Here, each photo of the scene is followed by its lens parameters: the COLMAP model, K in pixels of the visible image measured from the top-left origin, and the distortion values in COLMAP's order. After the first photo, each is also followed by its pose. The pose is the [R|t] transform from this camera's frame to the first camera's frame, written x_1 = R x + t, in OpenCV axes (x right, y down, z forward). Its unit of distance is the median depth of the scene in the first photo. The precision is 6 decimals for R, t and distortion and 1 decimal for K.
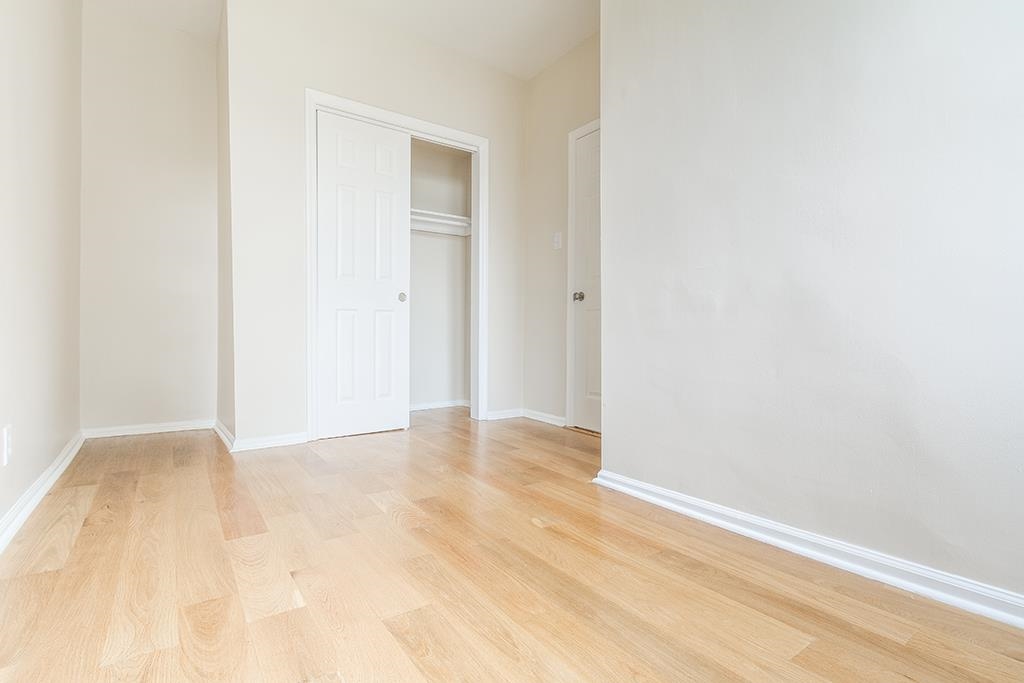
lens RADIAL K [[476.8, 0, 512.0], [0, 476.8, 341.5], [0, 0, 1]] dist [-0.000814, 0.000037]
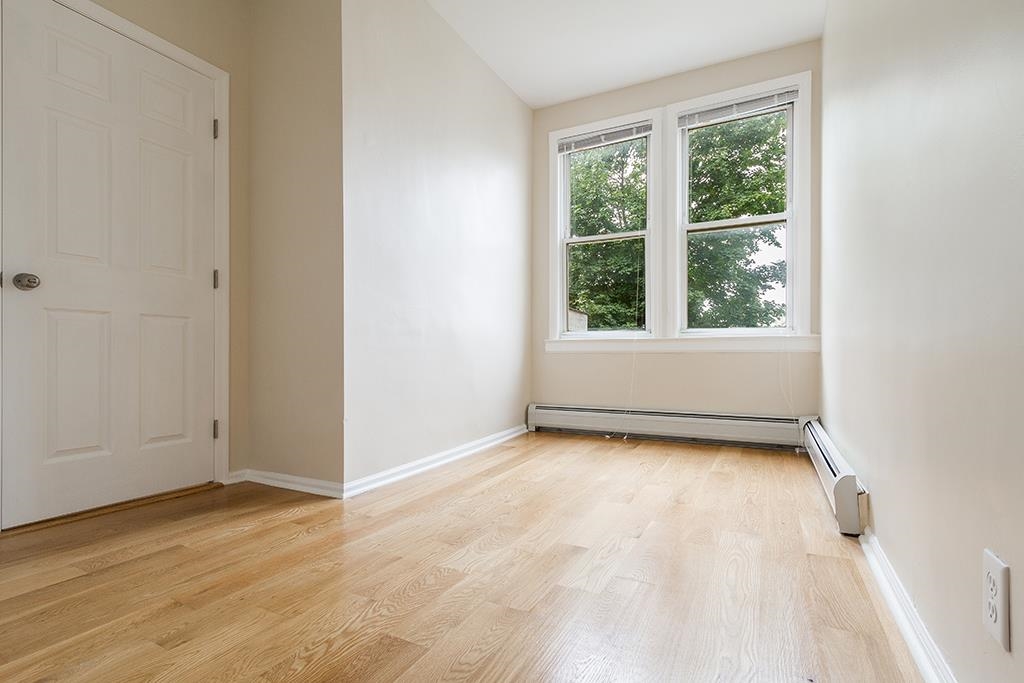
lens RADIAL K [[476.8, 0, 512.0], [0, 476.8, 341.5], [0, 0, 1]] dist [-0.000814, 0.000037]
pose [[-0.432877, 0.002978, 0.901448, -0.965579], [0.004938, 0.999987, -0.000932, -0.039380], [-0.901439, 0.004047, -0.432886, 1.202203]]
